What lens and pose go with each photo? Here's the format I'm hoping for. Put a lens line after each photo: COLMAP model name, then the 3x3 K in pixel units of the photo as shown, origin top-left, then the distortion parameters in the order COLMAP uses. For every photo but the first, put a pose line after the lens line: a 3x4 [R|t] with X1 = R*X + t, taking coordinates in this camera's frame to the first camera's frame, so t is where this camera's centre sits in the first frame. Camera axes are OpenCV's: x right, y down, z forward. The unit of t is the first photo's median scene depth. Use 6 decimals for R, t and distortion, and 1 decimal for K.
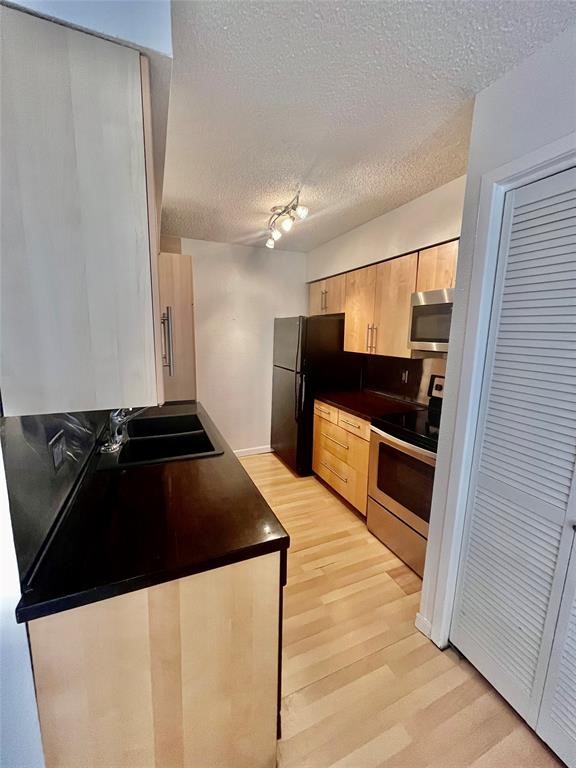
lens RADIAL K [[310.2, 0, 290.0], [0, 310.2, 386.8], [0, 0, 1]] dist [-0.022966, -0.001143]
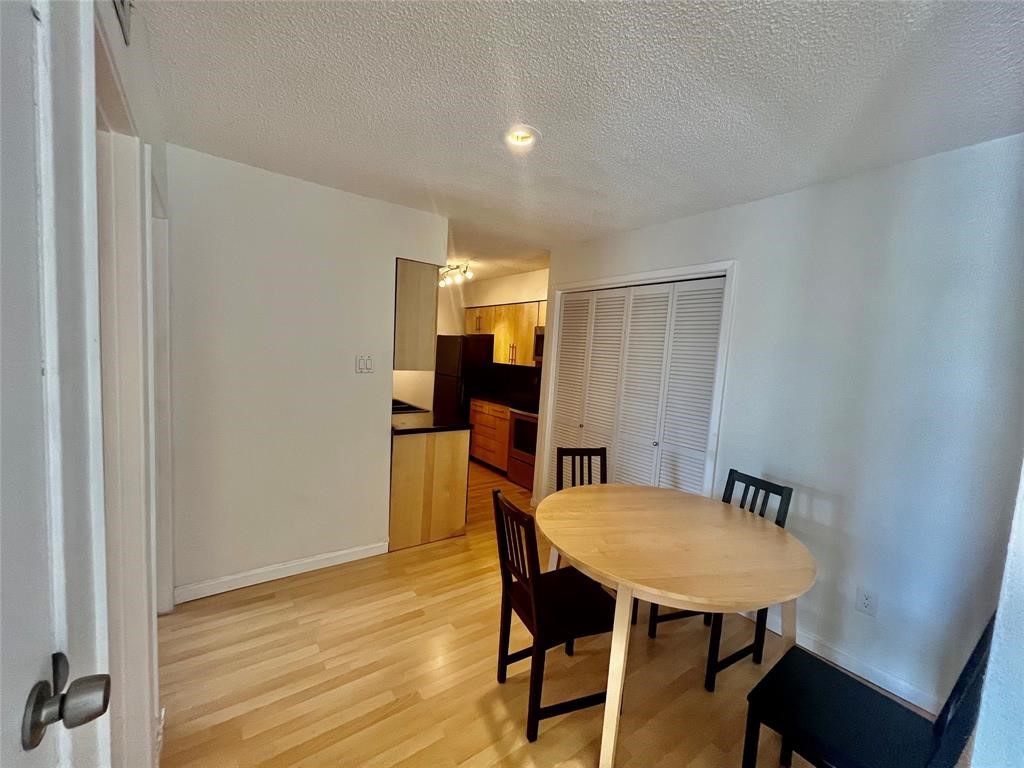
lens RADIAL K [[413.6, 0, 515.3], [0, 413.6, 385.3], [0, 0, 1]] dist [-0.022966, -0.001143]
pose [[0.972837, 0.024868, 0.230152, -0.163690], [-0.004860, 0.996188, -0.087097, 0.159391], [-0.231441, 0.083613, 0.969249, -0.864460]]
